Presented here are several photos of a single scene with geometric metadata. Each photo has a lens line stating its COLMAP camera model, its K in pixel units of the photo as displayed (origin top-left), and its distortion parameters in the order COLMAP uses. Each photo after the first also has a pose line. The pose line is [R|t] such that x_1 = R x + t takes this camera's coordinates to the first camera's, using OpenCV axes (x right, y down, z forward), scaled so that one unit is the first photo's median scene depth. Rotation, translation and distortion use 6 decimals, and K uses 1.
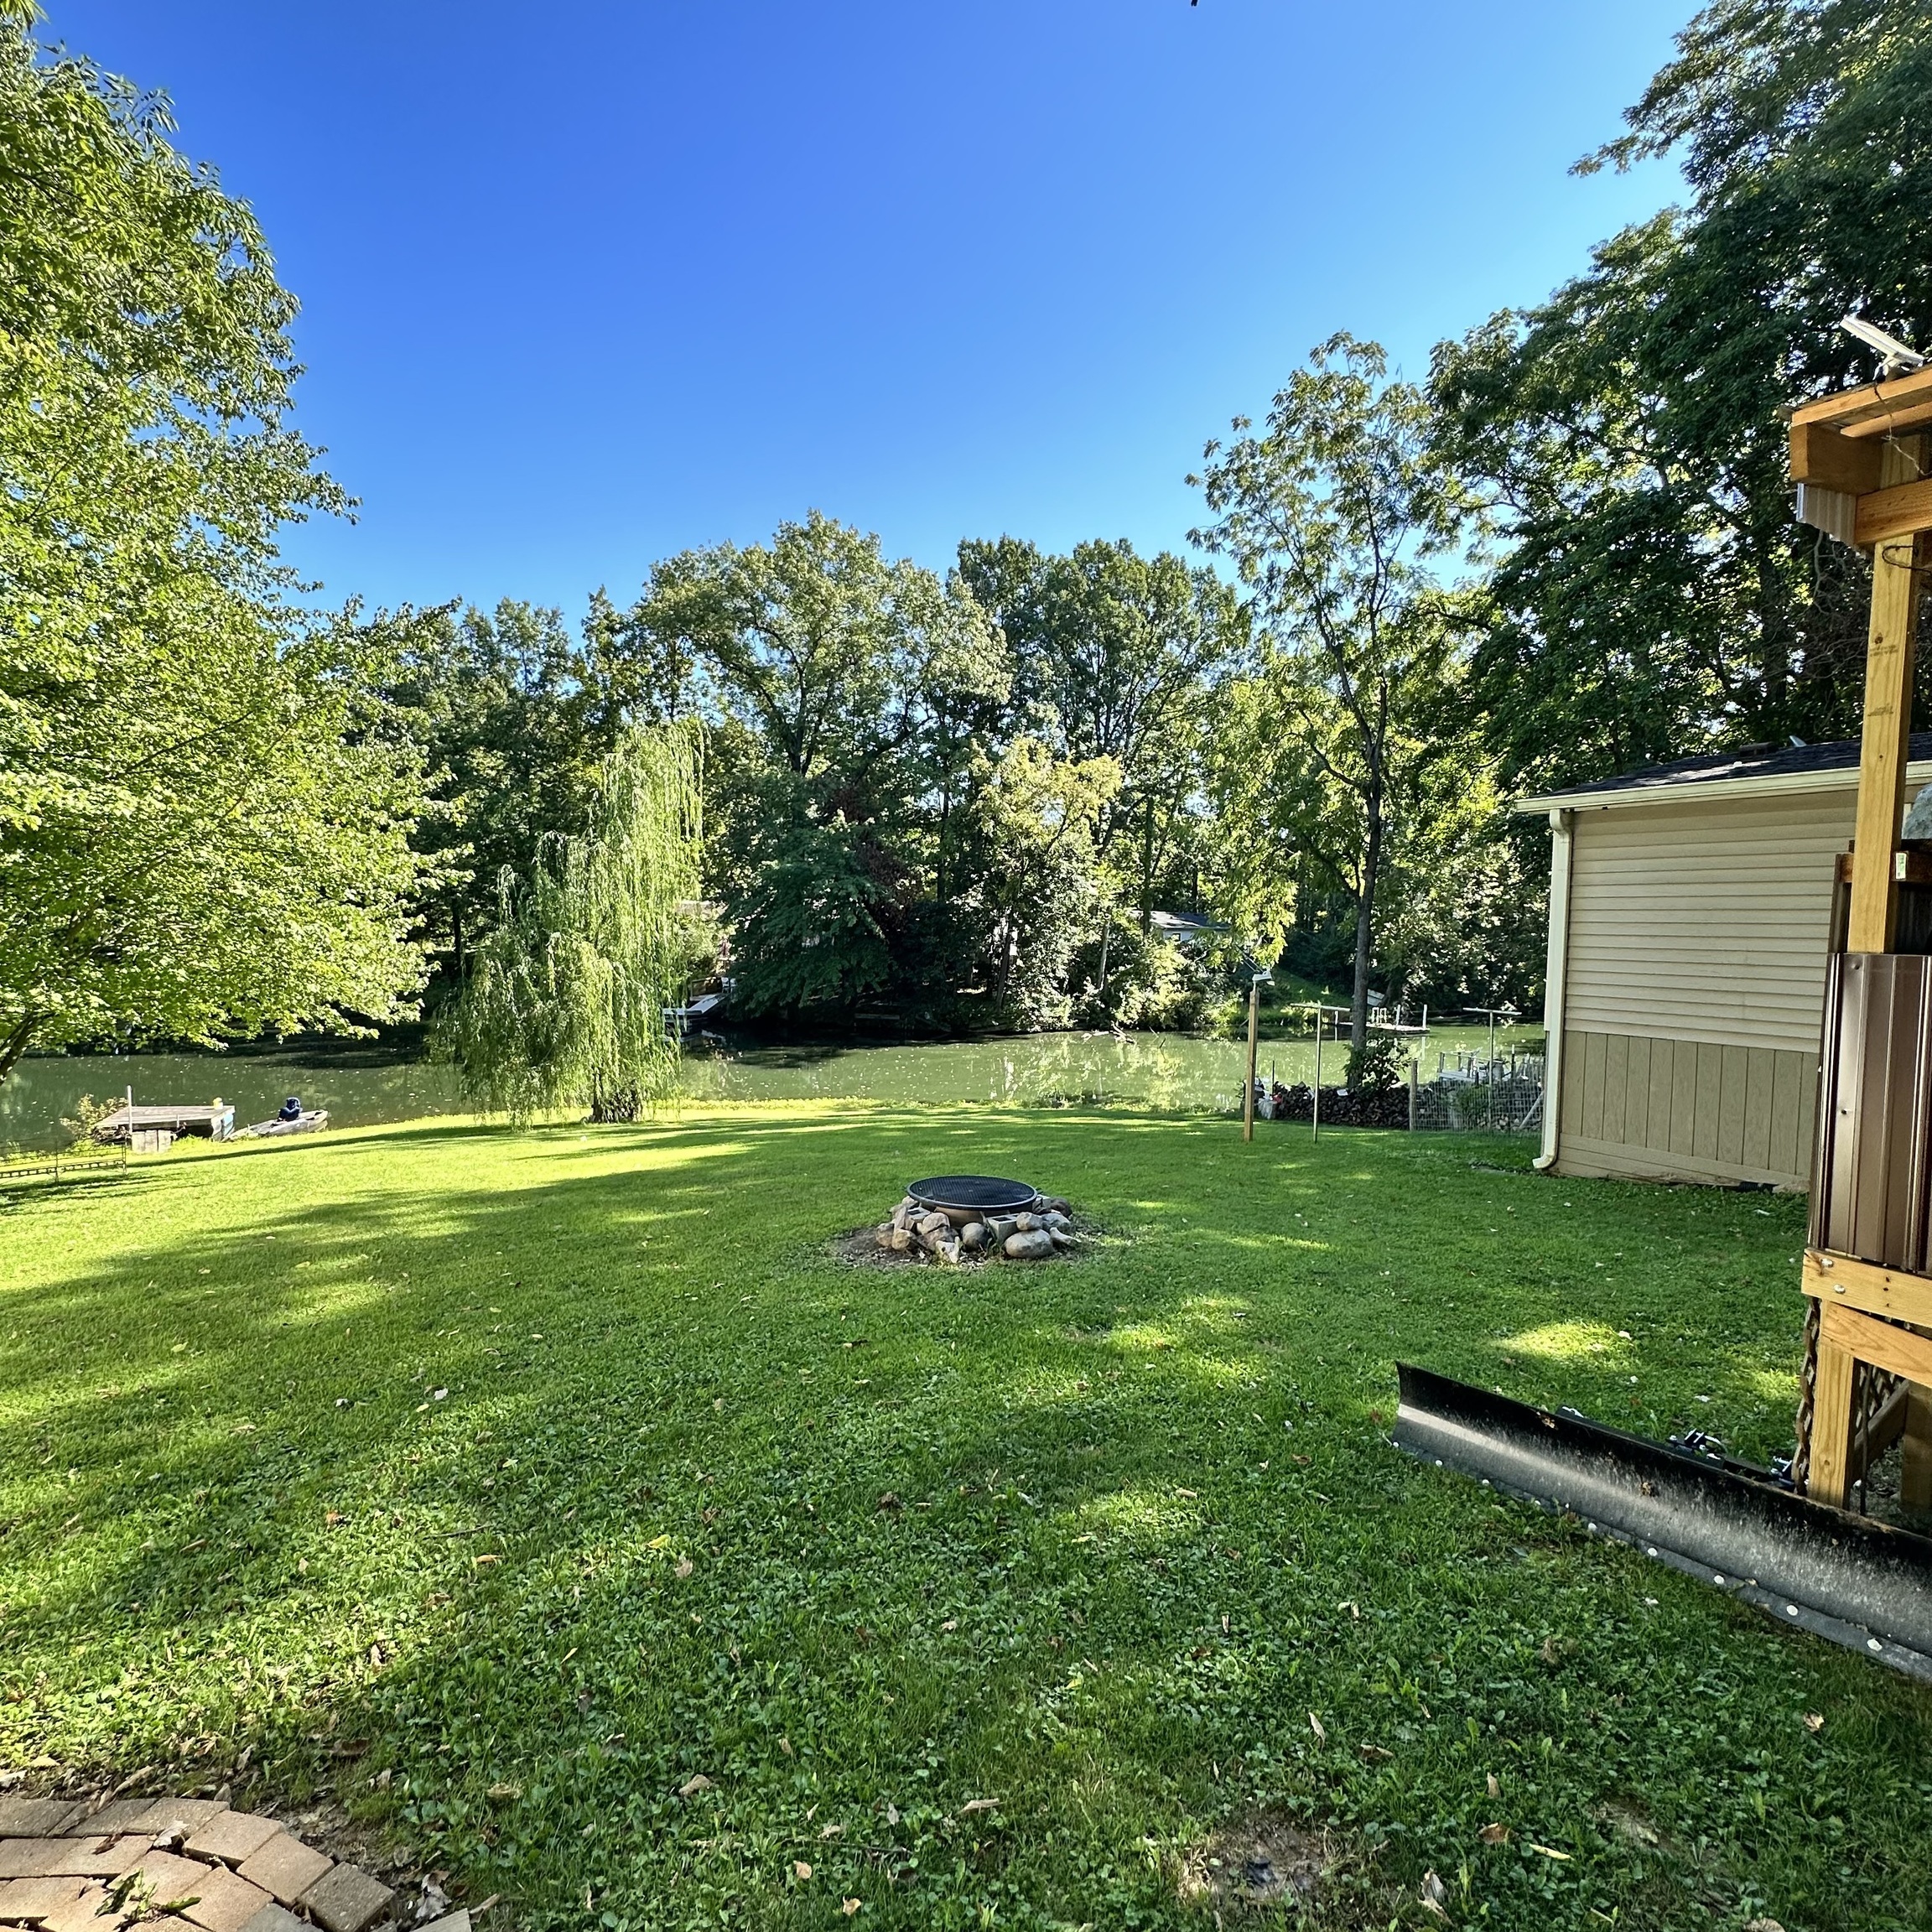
lens RADIAL K [[1033.7, 0, 967.0], [0, 1033.7, 963.2], [0, 0, 1]] dist [-0.000206, 0.001374]
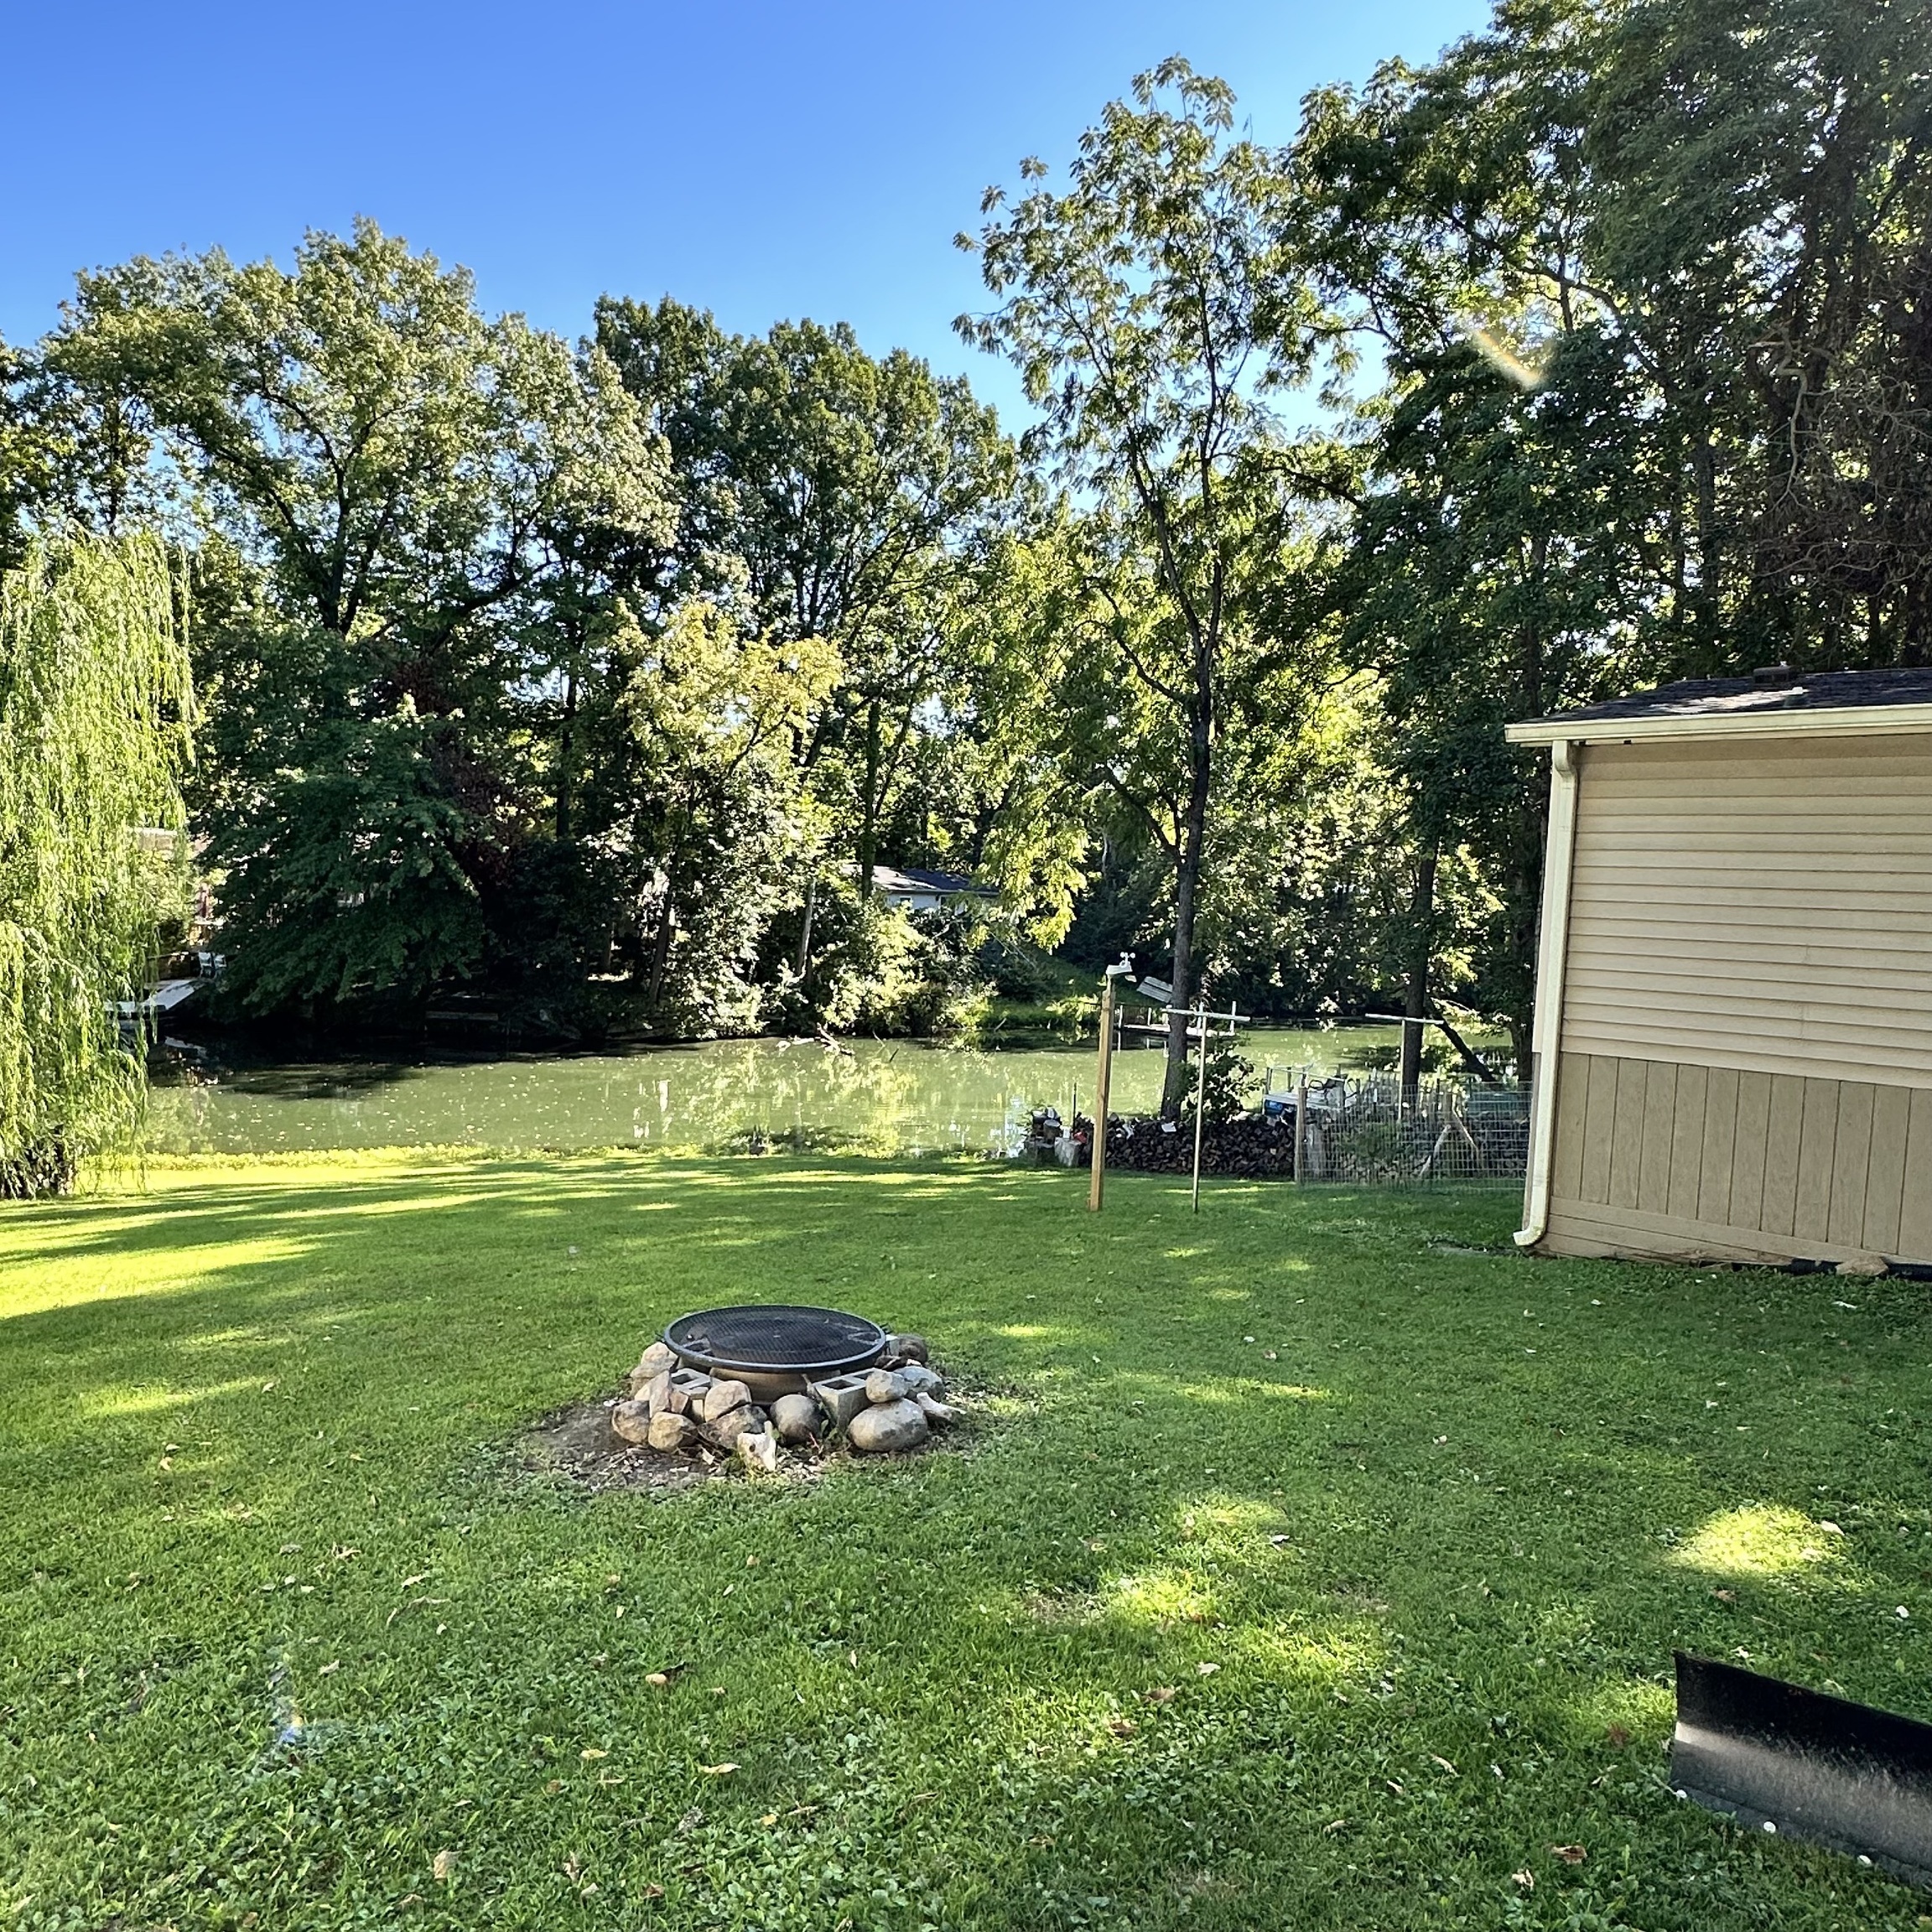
lens RADIAL K [[1471.1, 0, 951.0], [0, 1471.1, 965.8], [0, 0, 1]] dist [-0.002141, 0.004568]
pose [[0.968864, 0.010997, 0.247348, -0.079472], [-0.015852, 0.999719, 0.017645, -0.005467], [-0.247085, -0.021016, 0.968766, 0.119540]]
